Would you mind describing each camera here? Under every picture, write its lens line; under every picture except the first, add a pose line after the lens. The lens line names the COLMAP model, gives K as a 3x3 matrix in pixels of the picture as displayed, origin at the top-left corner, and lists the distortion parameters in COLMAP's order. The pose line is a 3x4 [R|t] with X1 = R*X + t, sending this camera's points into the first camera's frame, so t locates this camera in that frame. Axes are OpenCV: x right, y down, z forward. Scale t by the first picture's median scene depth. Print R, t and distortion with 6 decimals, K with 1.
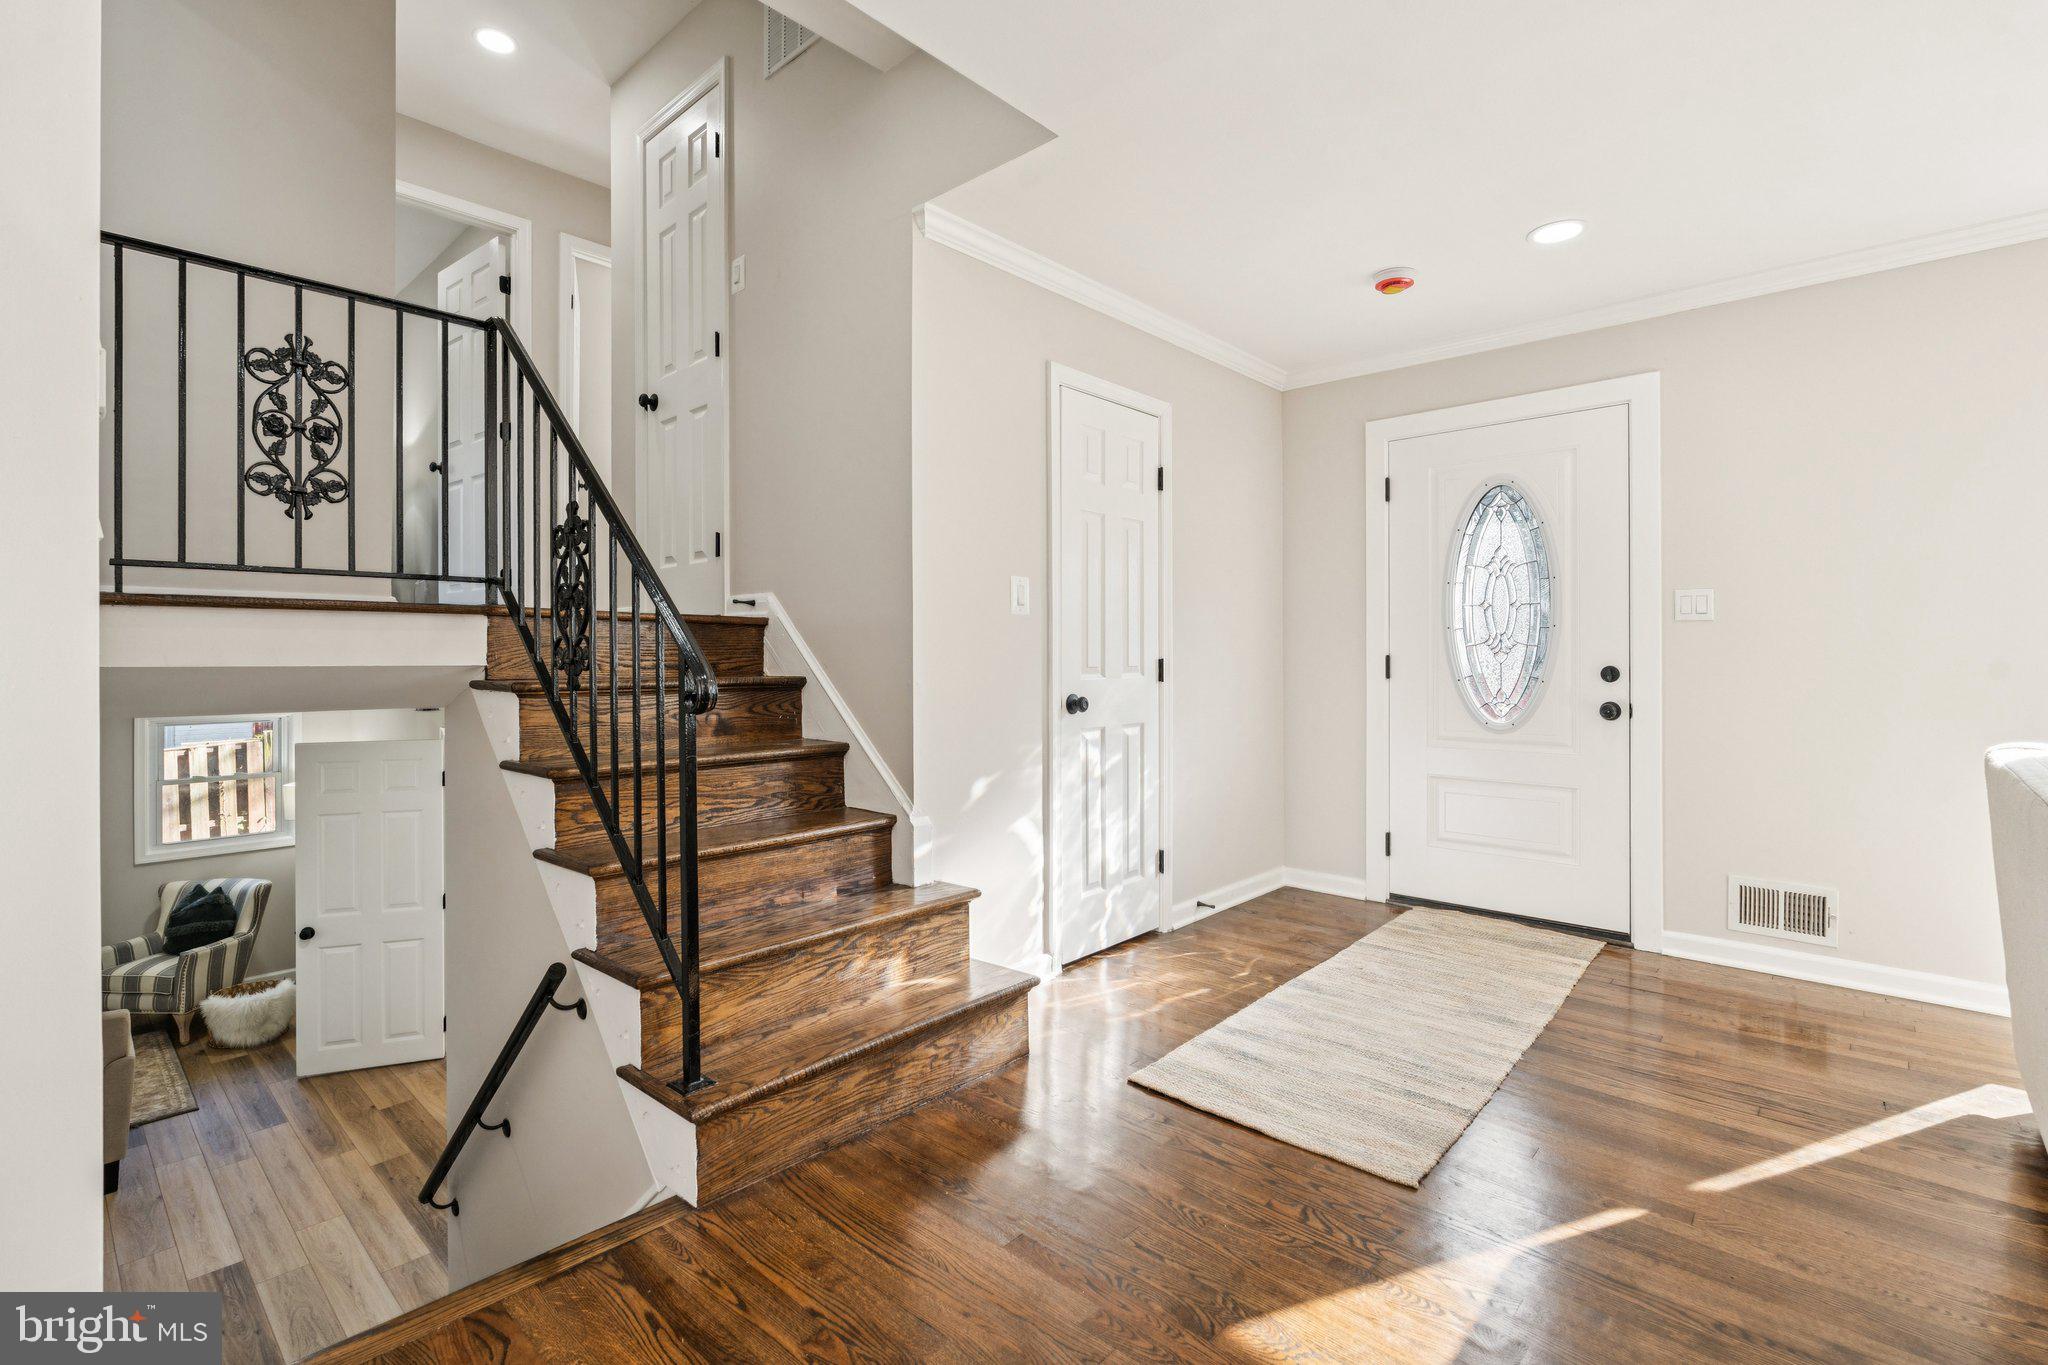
lens RADIAL K [[929.8, 0, 1030.4], [0, 929.8, 653.6], [0, 0, 1]] dist [-0.006850, 0.000620]
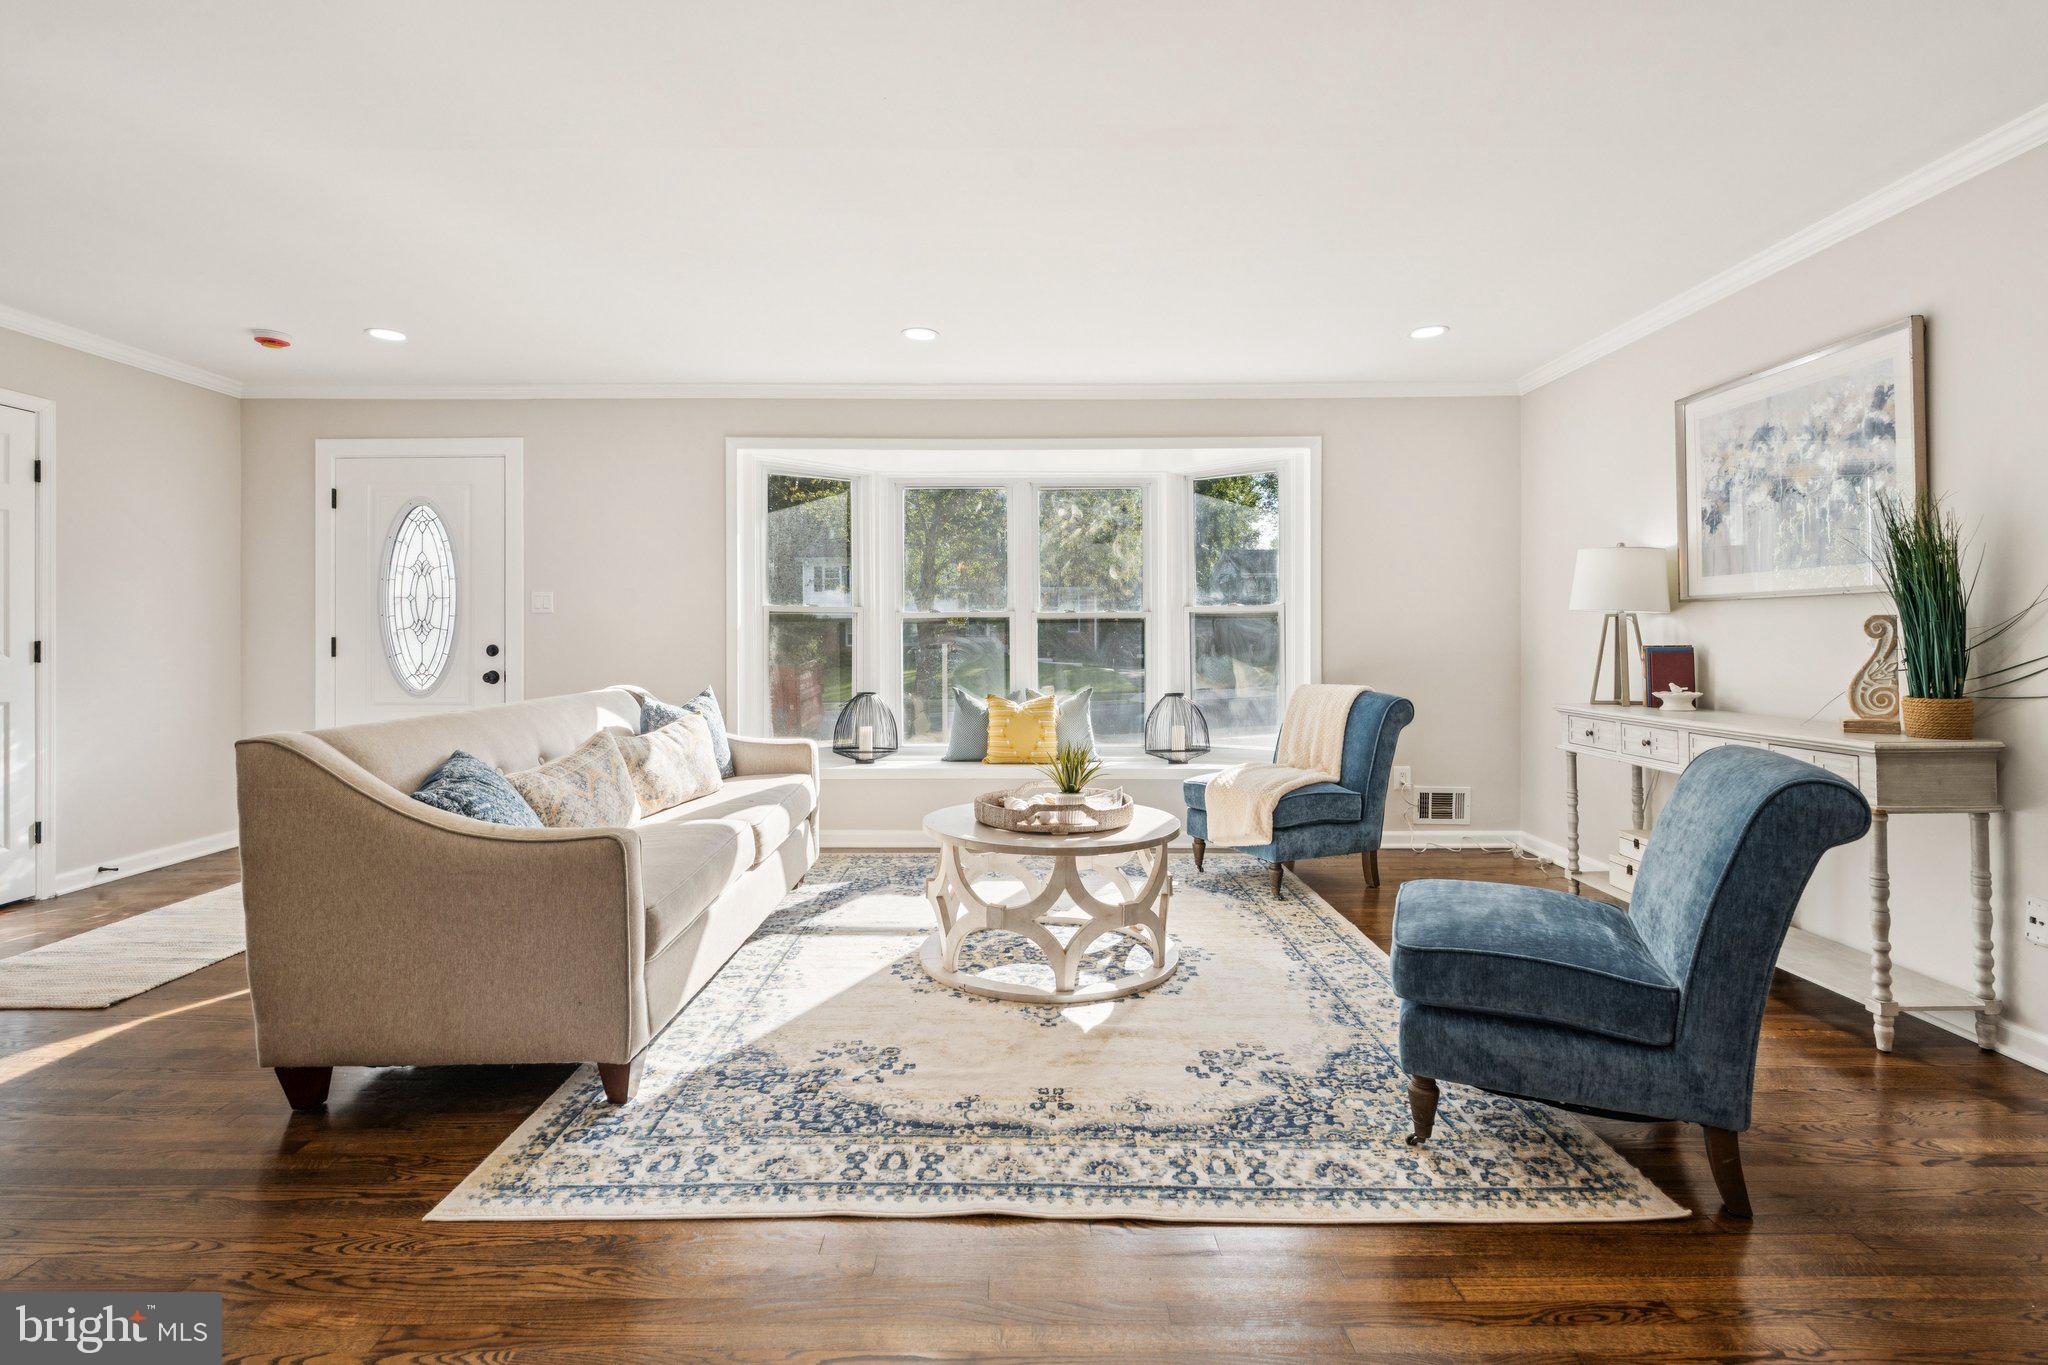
lens RADIAL K [[929.8, 0, 1012.1], [0, 929.8, 631.1], [0, 0, 1]] dist [-0.006850, 0.000620]
pose [[0.742907, 0.002919, 0.669388, 0.286231], [0.001847, 0.999978, -0.006411, 0.003741], [-0.669392, 0.005999, 0.742886, -0.574851]]
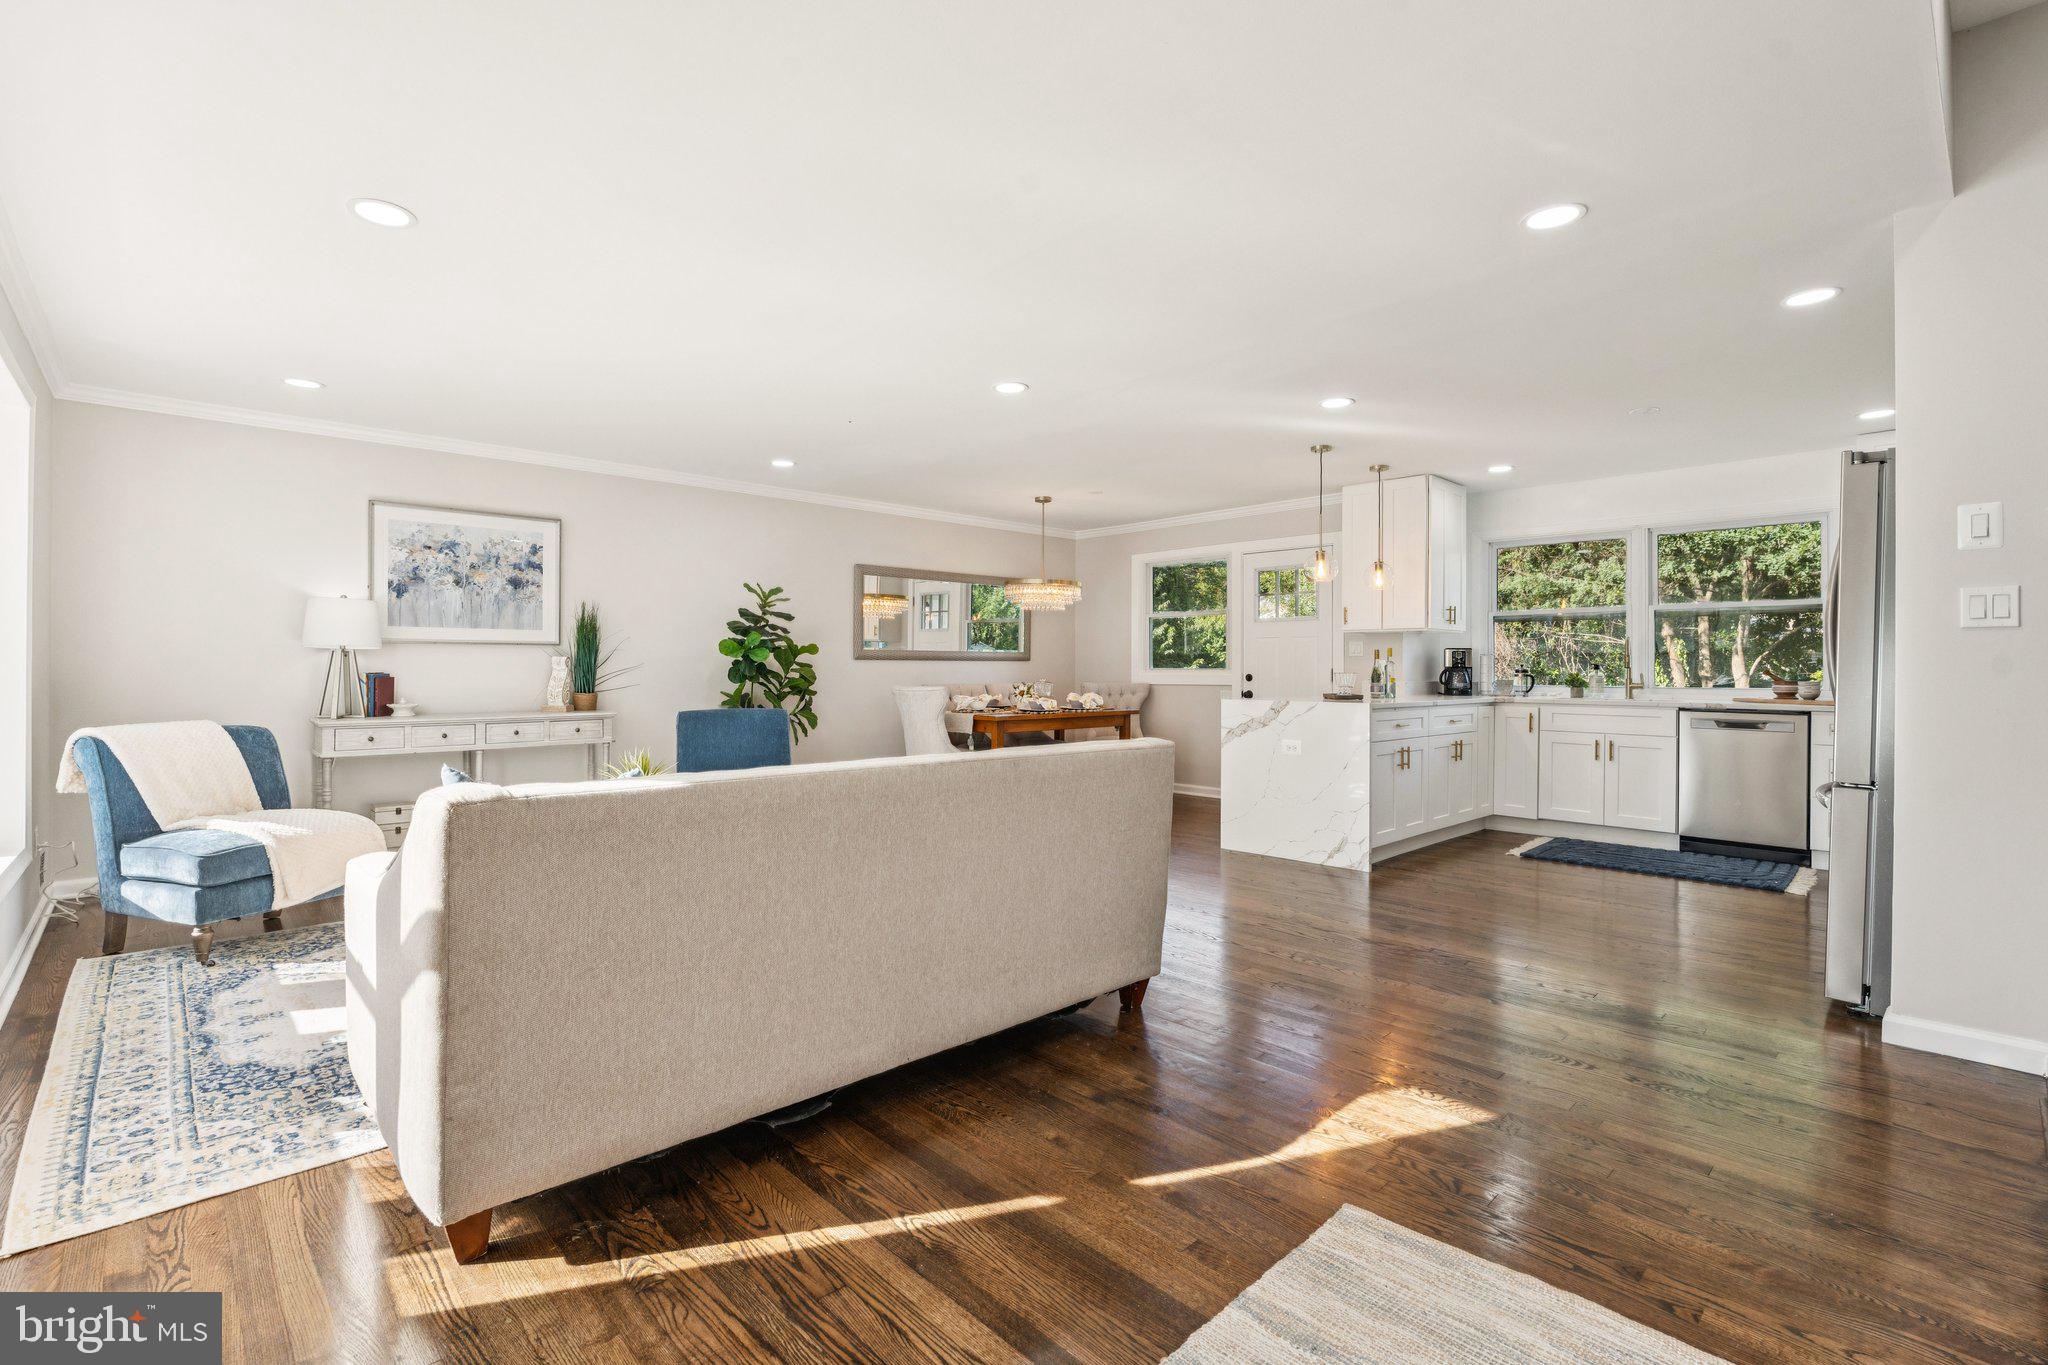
lens RADIAL K [[929.8, 0, 1026.3], [0, 929.8, 683.5], [0, 0, 1]] dist [-0.006850, 0.000620]
pose [[-0.997288, -0.003099, 0.073527, 0.389374], [-0.001573, 0.999782, 0.020808, -0.000434], [-0.073576, 0.020636, -0.997076, 1.137163]]
